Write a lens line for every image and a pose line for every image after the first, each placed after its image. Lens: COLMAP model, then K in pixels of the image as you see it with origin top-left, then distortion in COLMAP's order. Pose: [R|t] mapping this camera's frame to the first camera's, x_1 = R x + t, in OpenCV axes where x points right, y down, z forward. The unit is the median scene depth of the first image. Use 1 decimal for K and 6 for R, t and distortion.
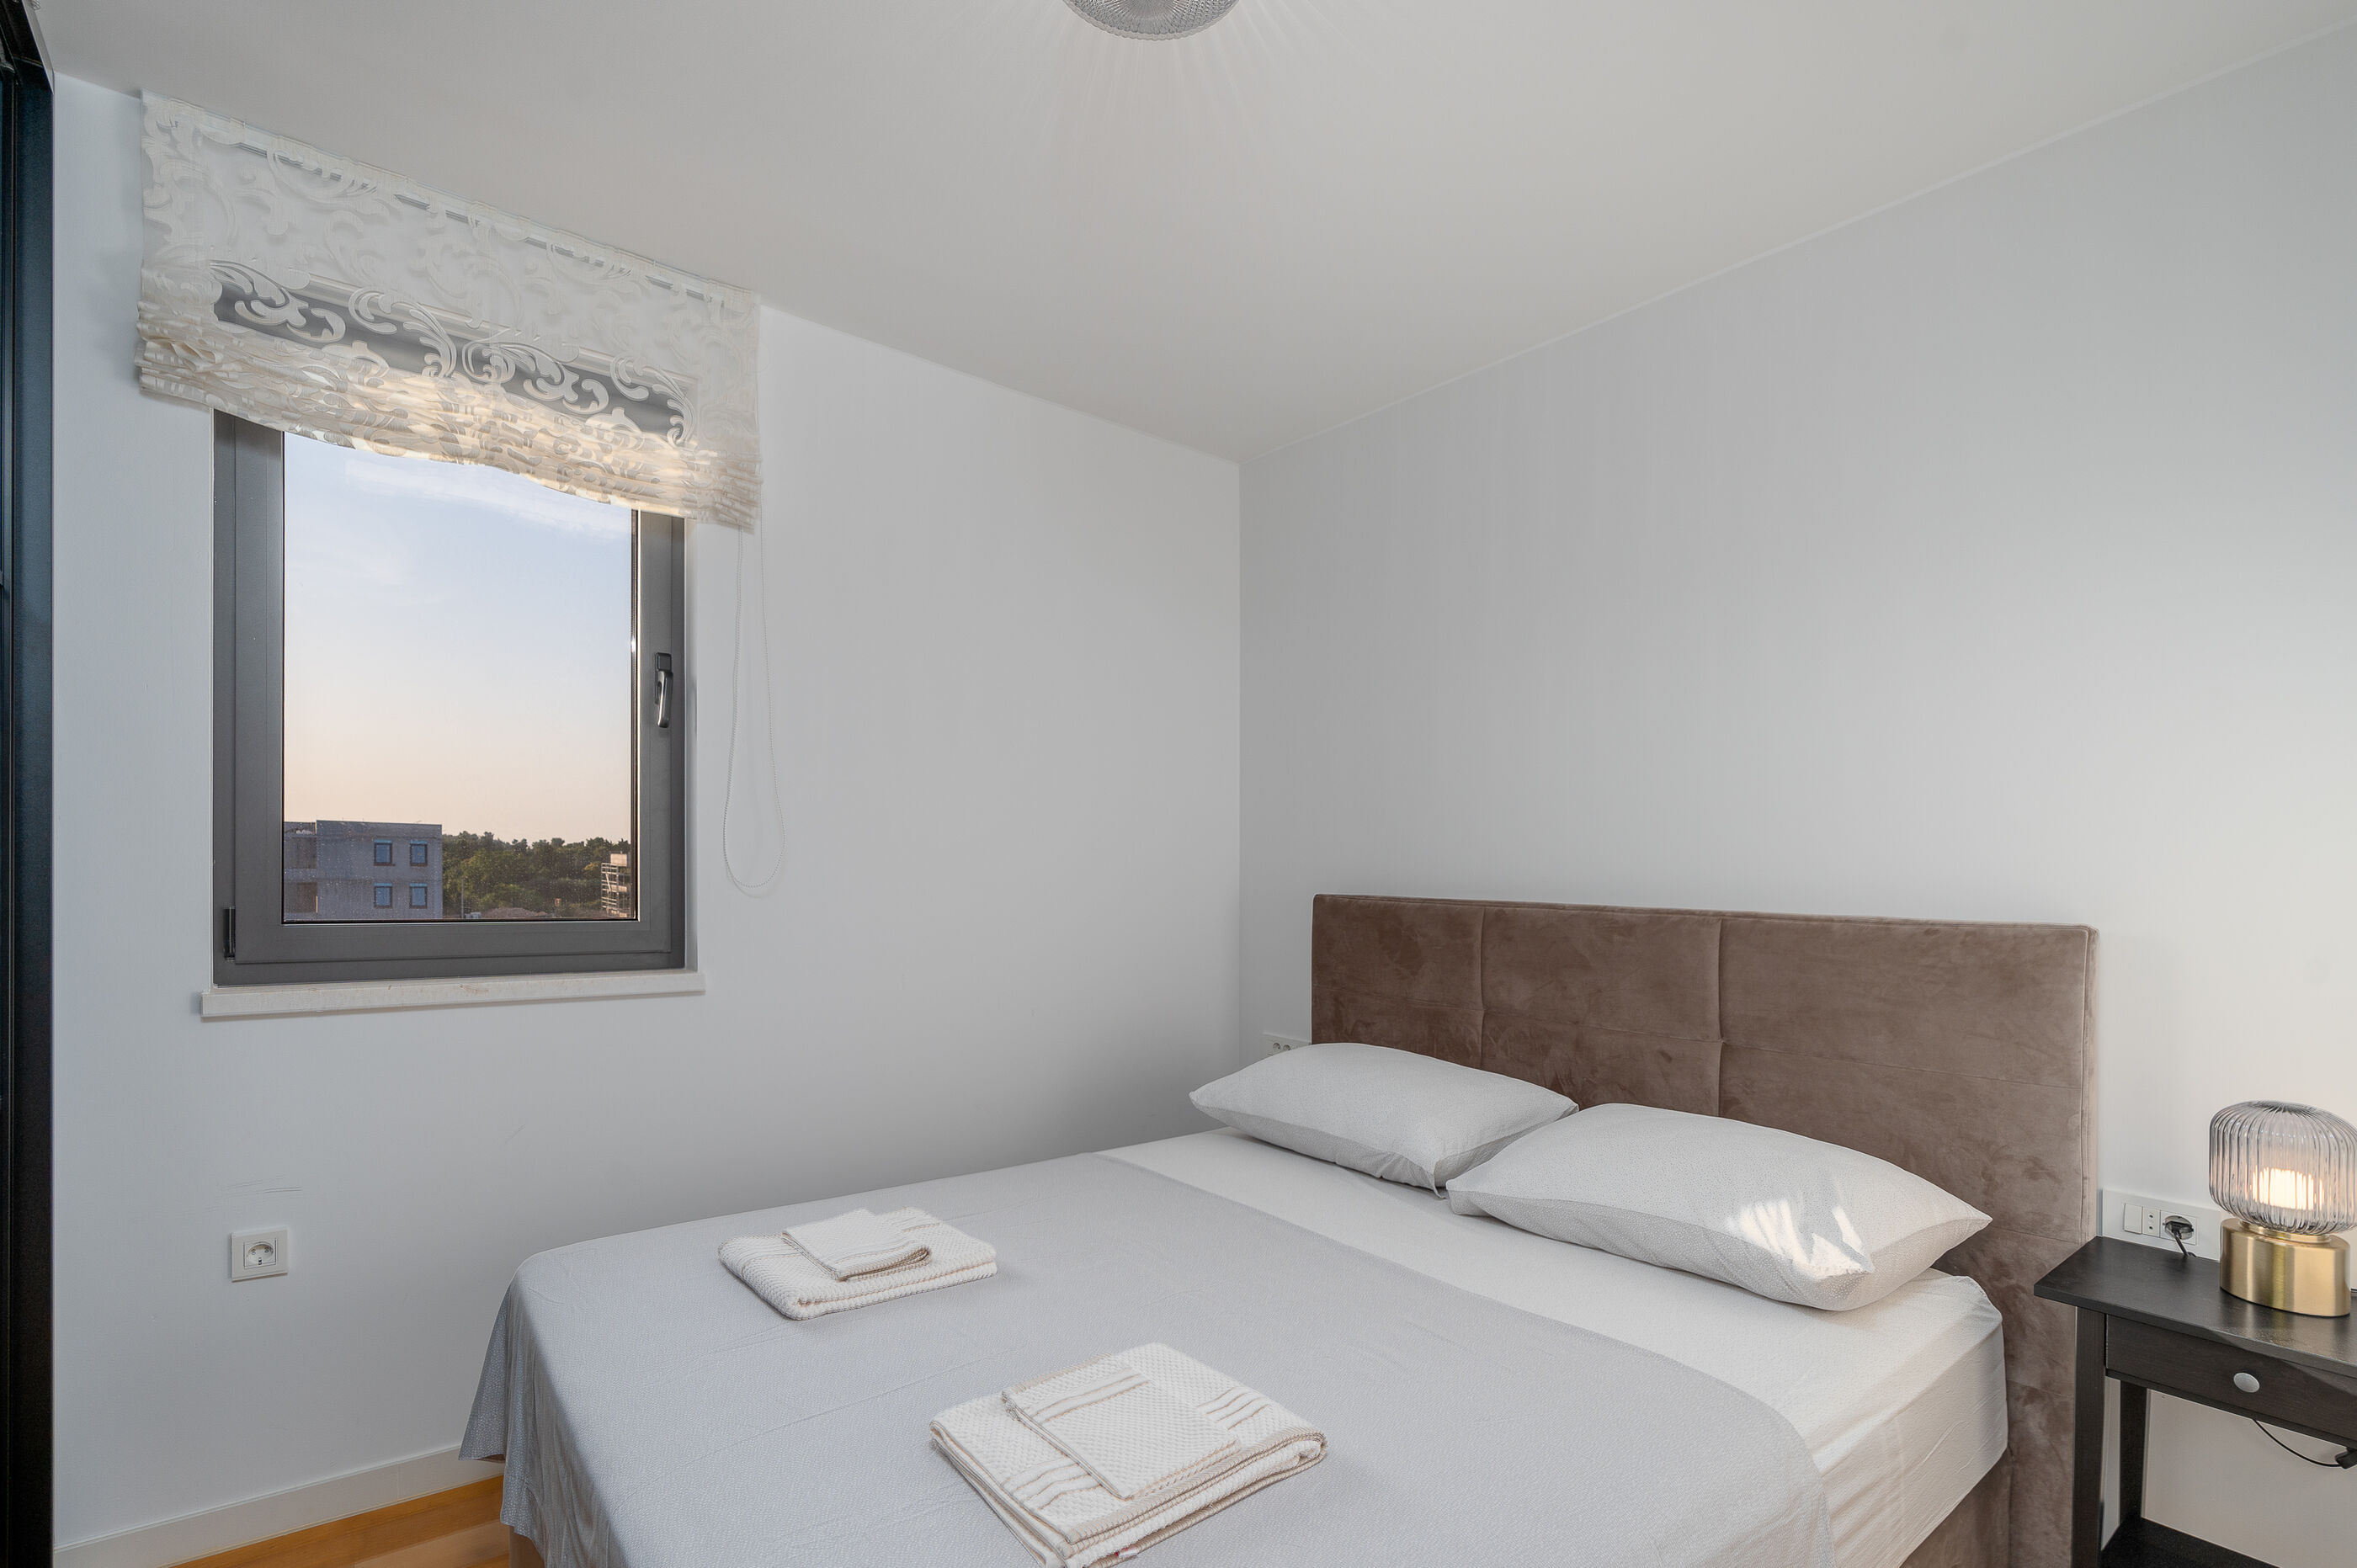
lens RADIAL K [[1086.2, 0, 1178.3], [0, 1086.2, 865.0], [0, 0, 1]] dist [-0.001311, 0.000167]
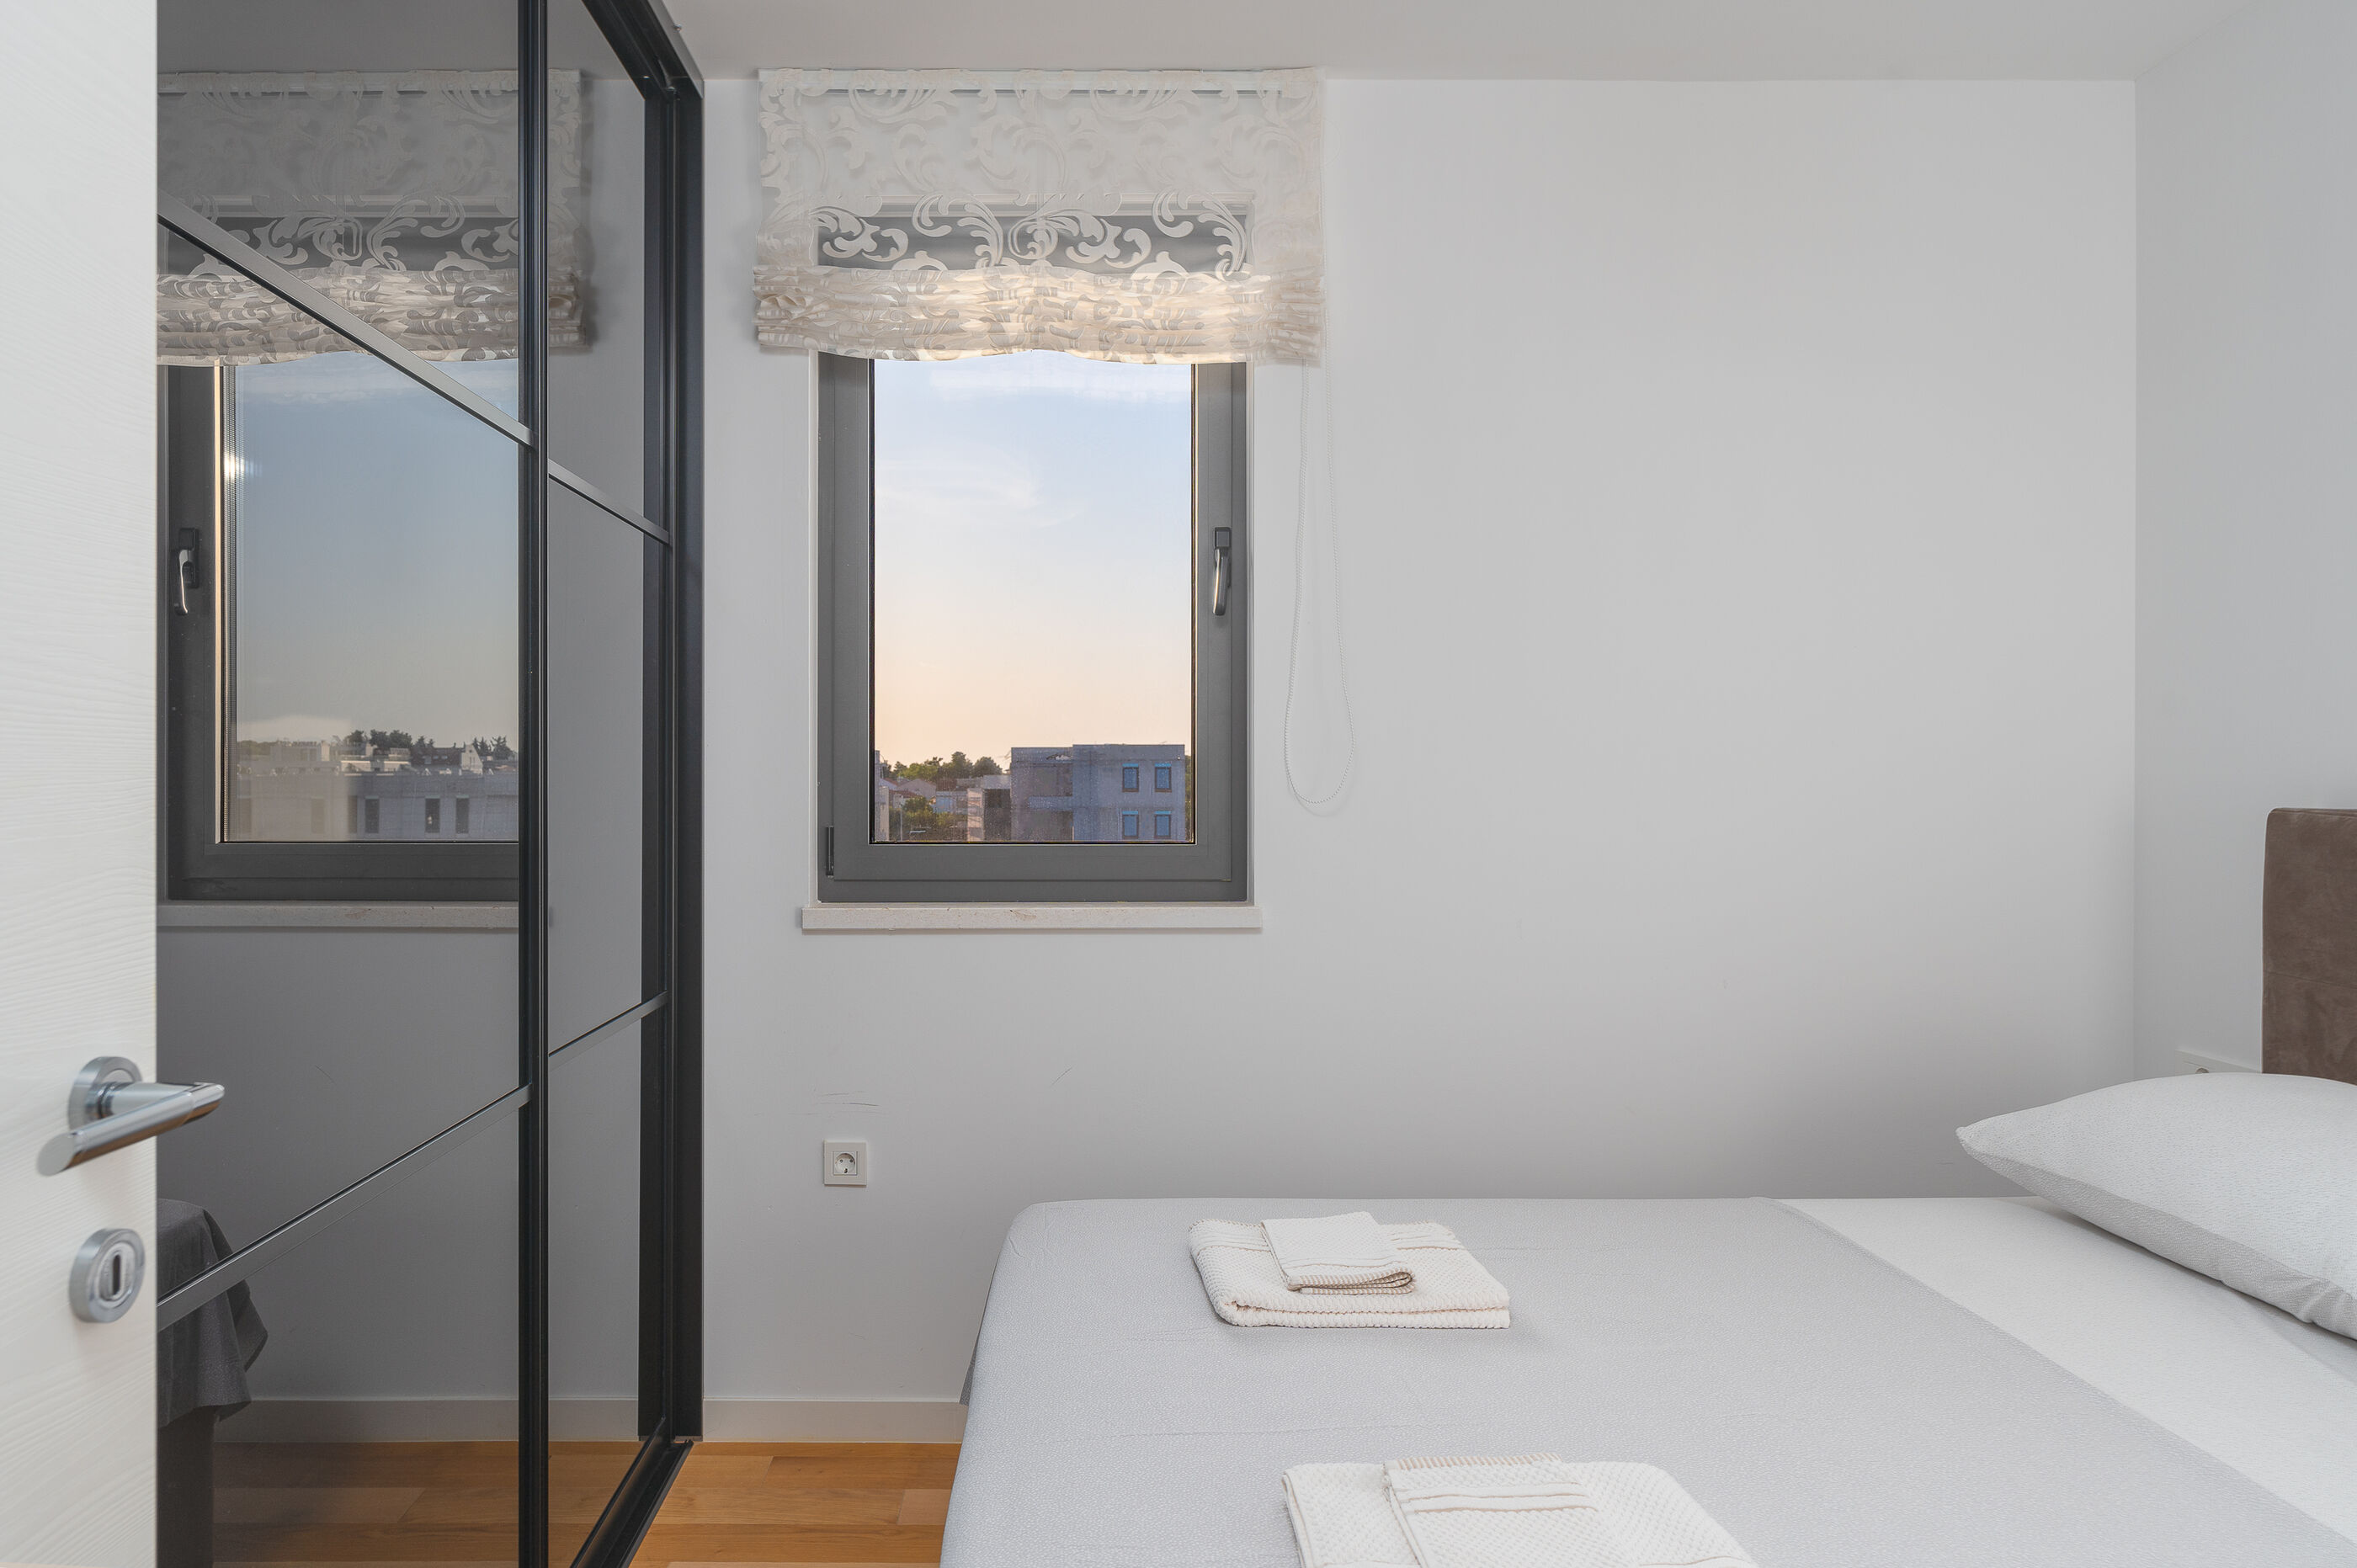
lens RADIAL K [[1507.3, 0, 1178.5], [0, 1507.3, 784.0], [0, 0, 1]] dist [-0.024297, 0.042756]
pose [[0.787109, -0.020365, -0.616478, 0.245507], [0.019480, 0.999777, -0.008155, 0.015078], [0.616506, -0.005590, 0.787330, 0.065302]]
